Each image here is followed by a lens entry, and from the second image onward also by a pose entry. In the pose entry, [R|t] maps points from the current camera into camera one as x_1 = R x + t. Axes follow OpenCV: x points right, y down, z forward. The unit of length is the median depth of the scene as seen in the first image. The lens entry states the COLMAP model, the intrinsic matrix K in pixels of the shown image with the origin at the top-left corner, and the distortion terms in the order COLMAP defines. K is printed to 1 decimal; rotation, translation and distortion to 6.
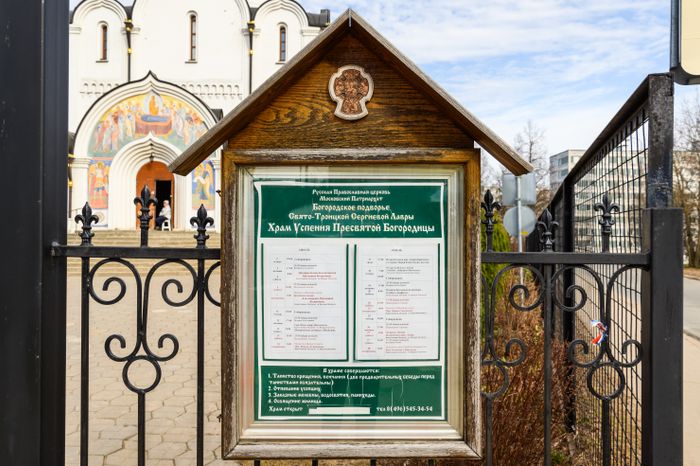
lens RADIAL K [[564.2, 0, 350.0], [0, 564.2, 233.0], [0, 0, 1]] dist [-0.063166, 0.081585]
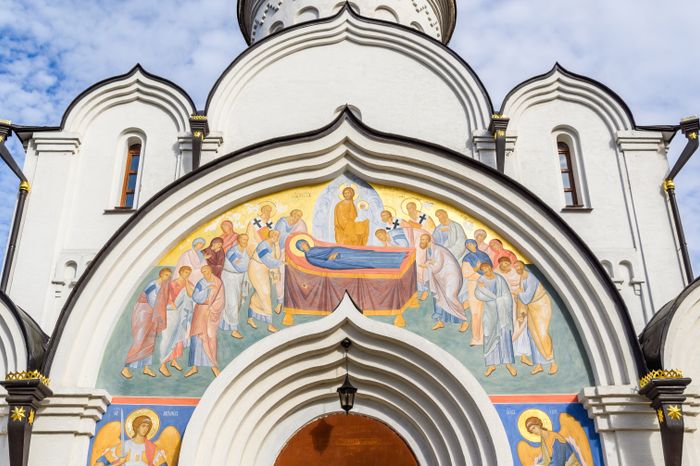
lens RADIAL K [[799.9, 0, 347.3], [0, 799.9, 259.9], [0, 0, 1]] dist [-0.008376, -0.004821]
pose [[0.999723, -0.021335, -0.009952, -0.348774], [0.014347, 0.887306, -0.460959, -0.019444], [0.018665, 0.460688, 0.887366, 0.645613]]
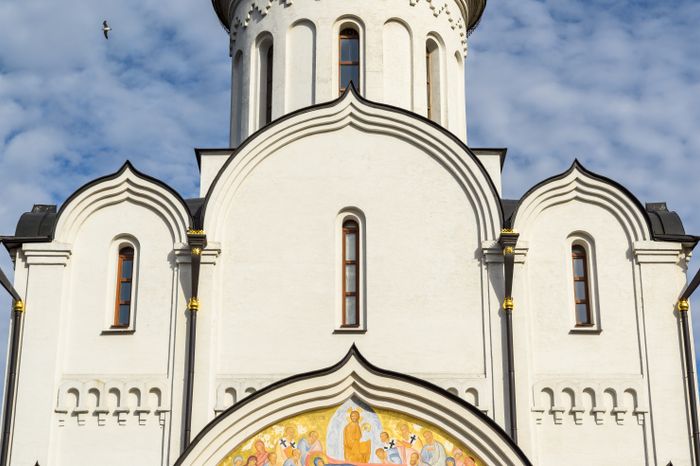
lens RADIAL K [[1400.5, 0, 350.0], [0, 1400.5, 233.0], [0, 0, 1]] dist [0.031243, 0.292267]
pose [[0.999902, -0.013535, -0.003614, -0.349733], [0.011190, 0.926866, -0.375225, -0.008627], [0.008428, 0.375148, 0.926927, 0.102124]]
